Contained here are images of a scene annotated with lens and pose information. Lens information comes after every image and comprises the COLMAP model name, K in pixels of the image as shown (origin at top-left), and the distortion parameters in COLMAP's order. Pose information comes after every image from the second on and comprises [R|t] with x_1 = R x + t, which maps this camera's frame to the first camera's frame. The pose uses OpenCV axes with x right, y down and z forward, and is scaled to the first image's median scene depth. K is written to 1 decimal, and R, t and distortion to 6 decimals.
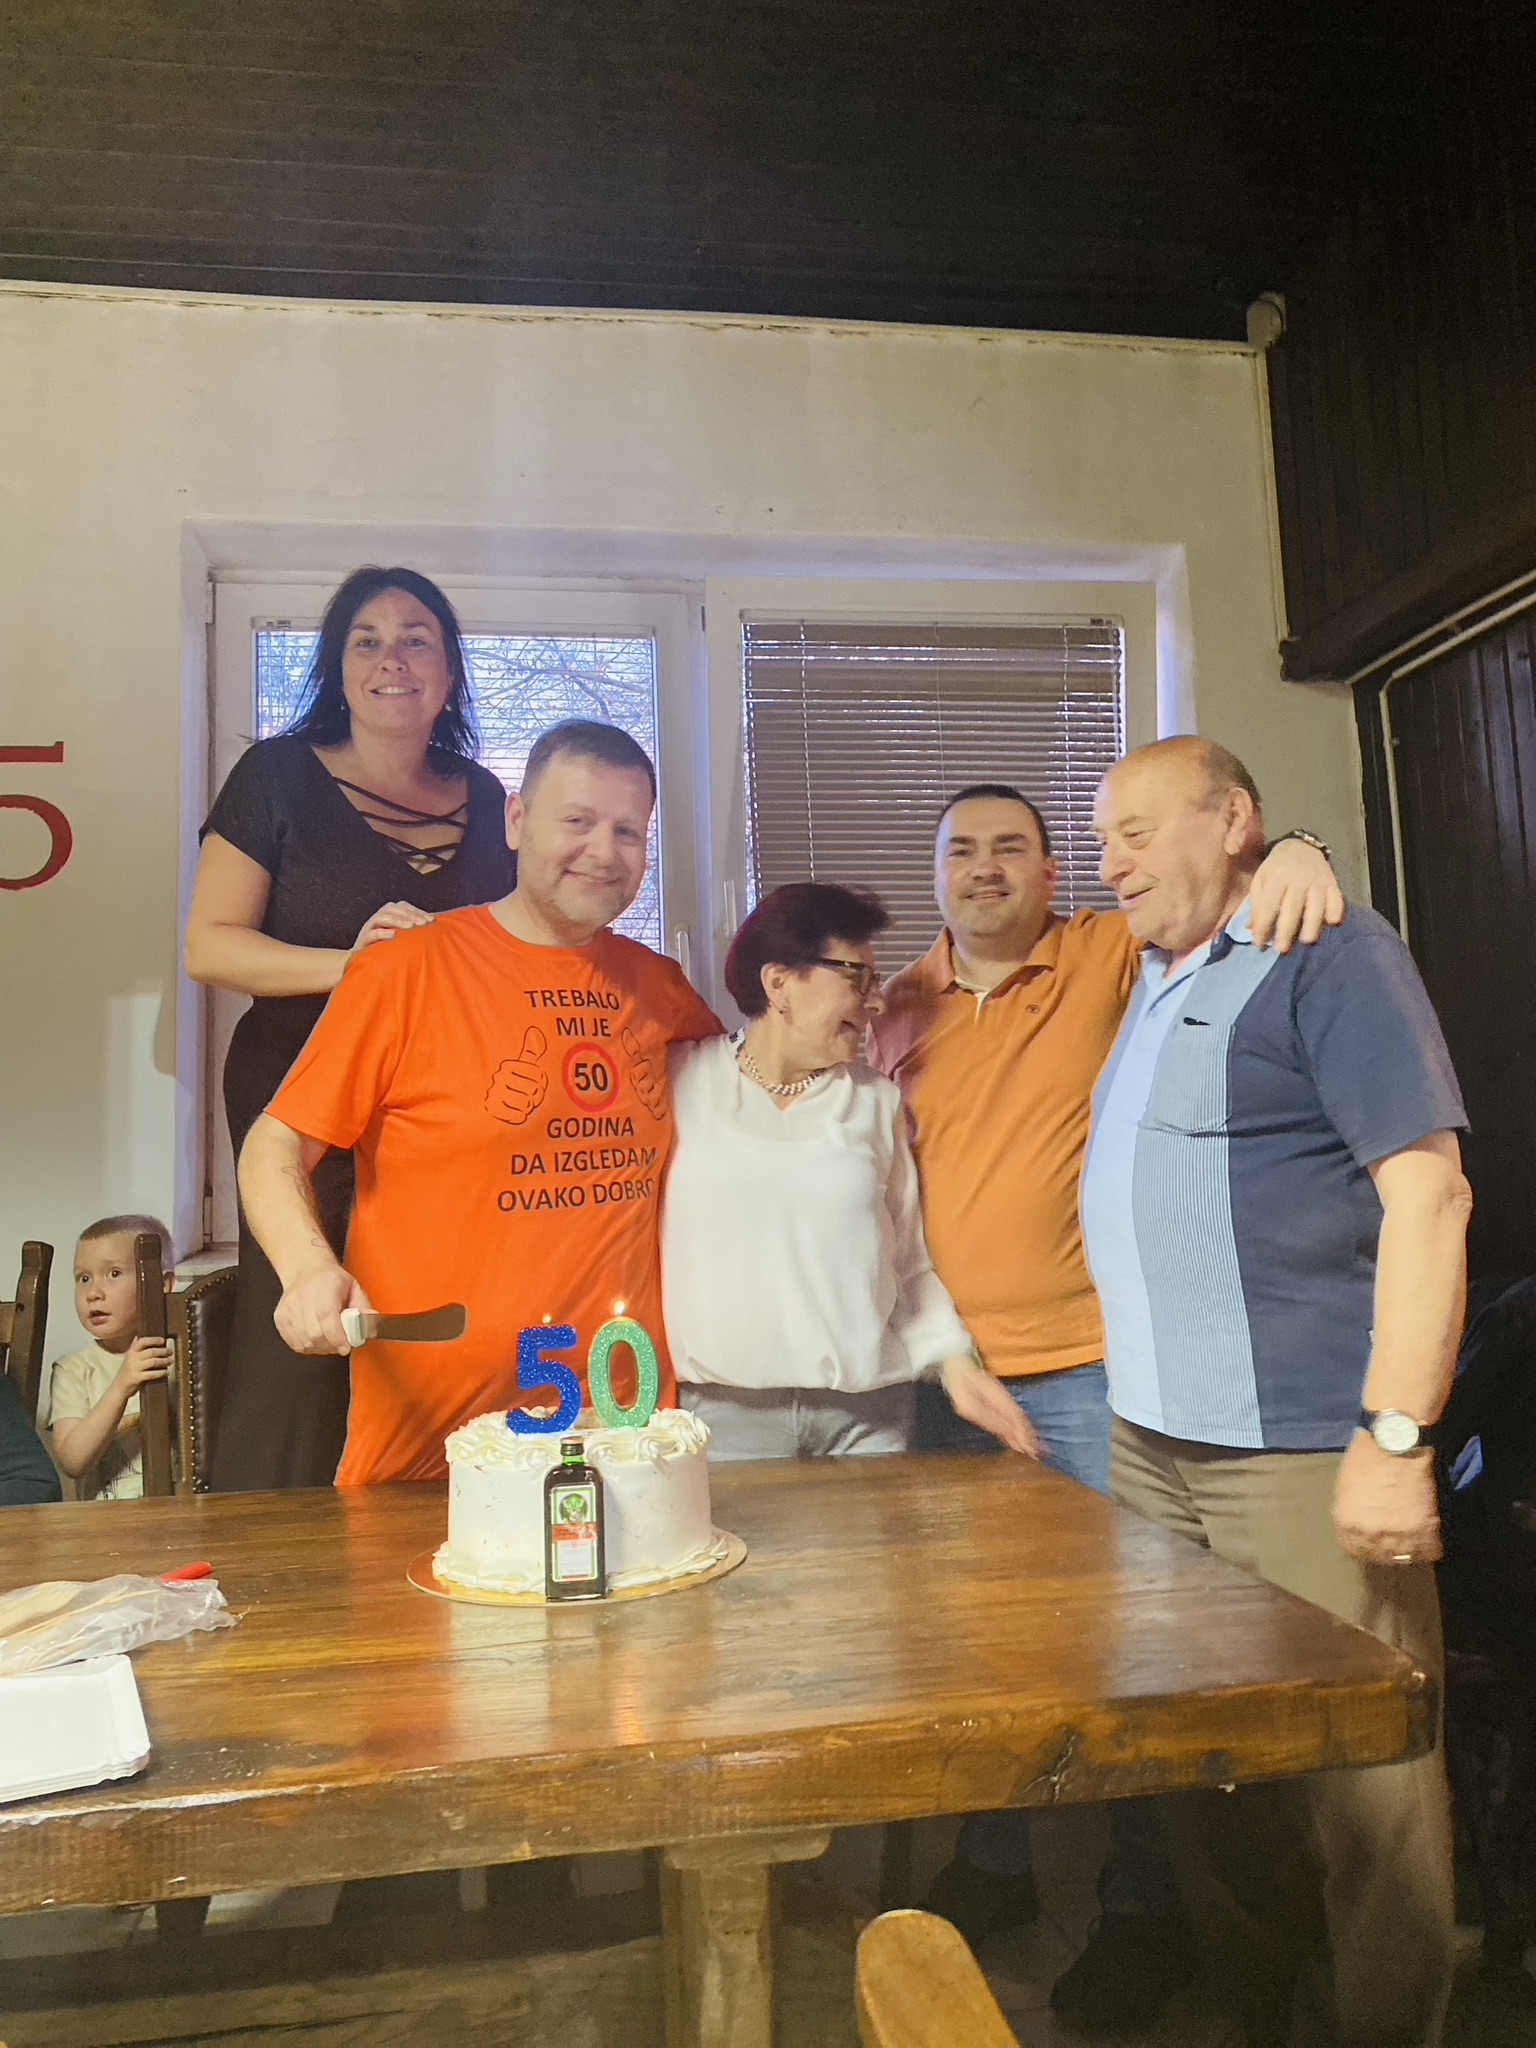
lens RADIAL K [[1564.7, 0, 758.4], [0, 1564.7, 1003.9], [0, 0, 1]] dist [0.015824, -0.010310]
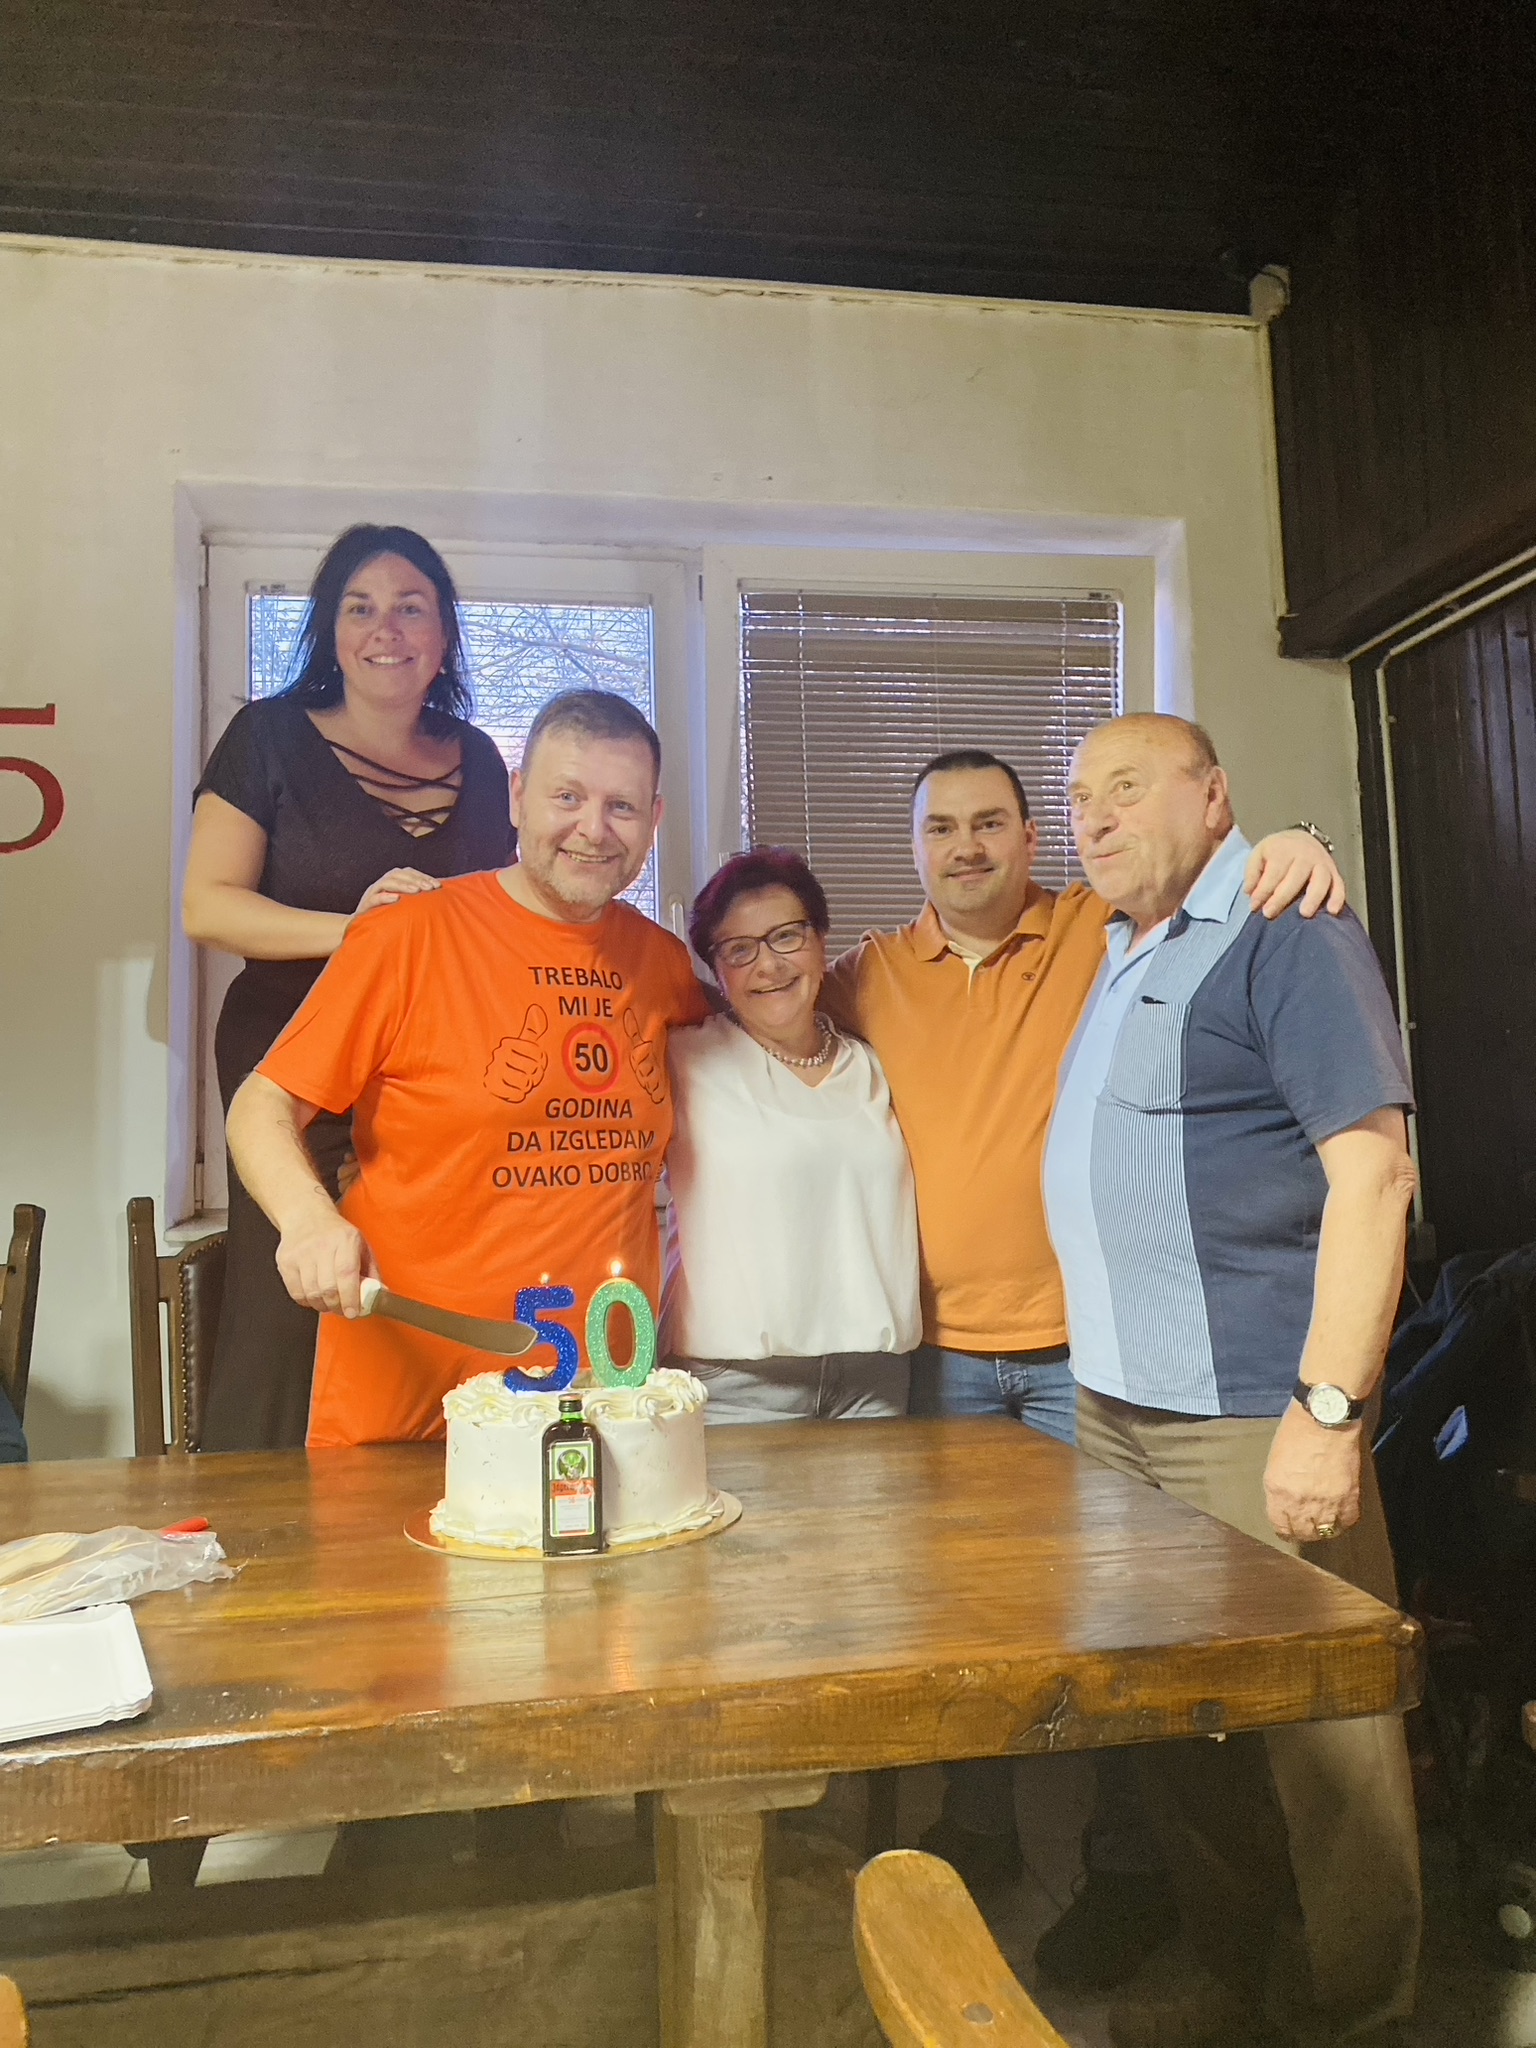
lens RADIAL K [[1564.7, 0, 763.3], [0, 1564.7, 1013.9], [0, 0, 1]] dist [0.015824, -0.010310]
pose [[0.999901, 0.009331, 0.010526, -0.008164], [-0.009529, 0.999775, 0.018953, 0.012803], [-0.010347, -0.019051, 0.999765, -0.000570]]
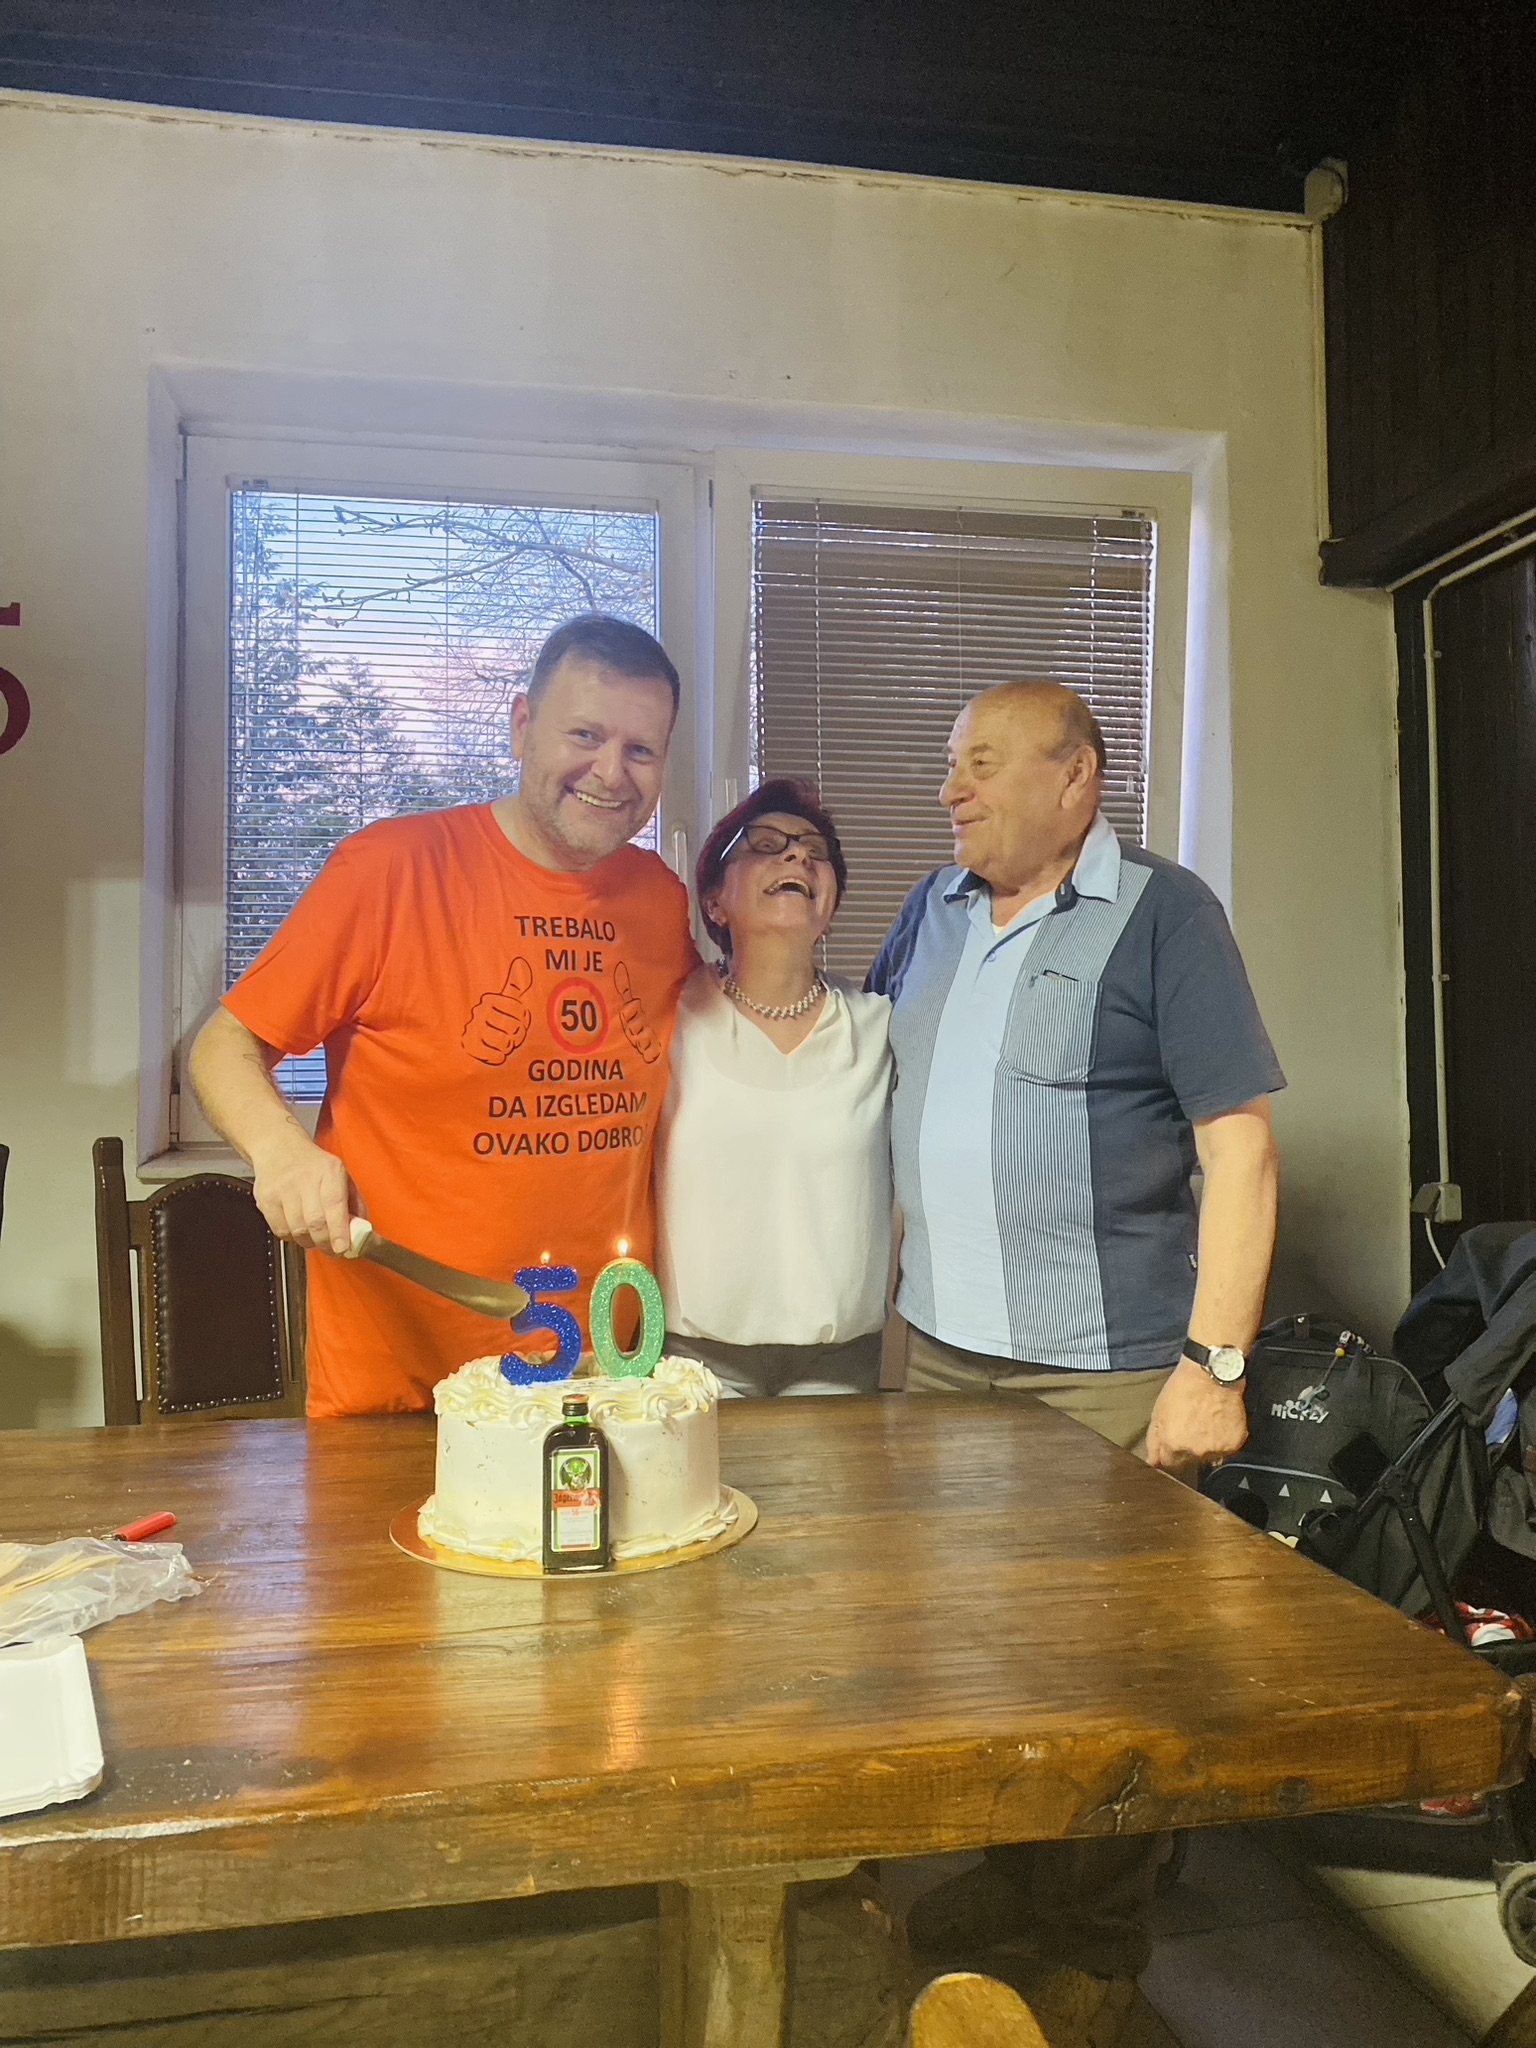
lens RADIAL K [[1564.7, 0, 766.8], [0, 1564.7, 1008.7], [0, 0, 1]] dist [0.015824, -0.010310]
pose [[0.999266, 0.030169, 0.023600, -0.036301], [-0.031761, 0.997022, 0.070270, -0.015867], [-0.021410, -0.070968, 0.997249, 0.105803]]
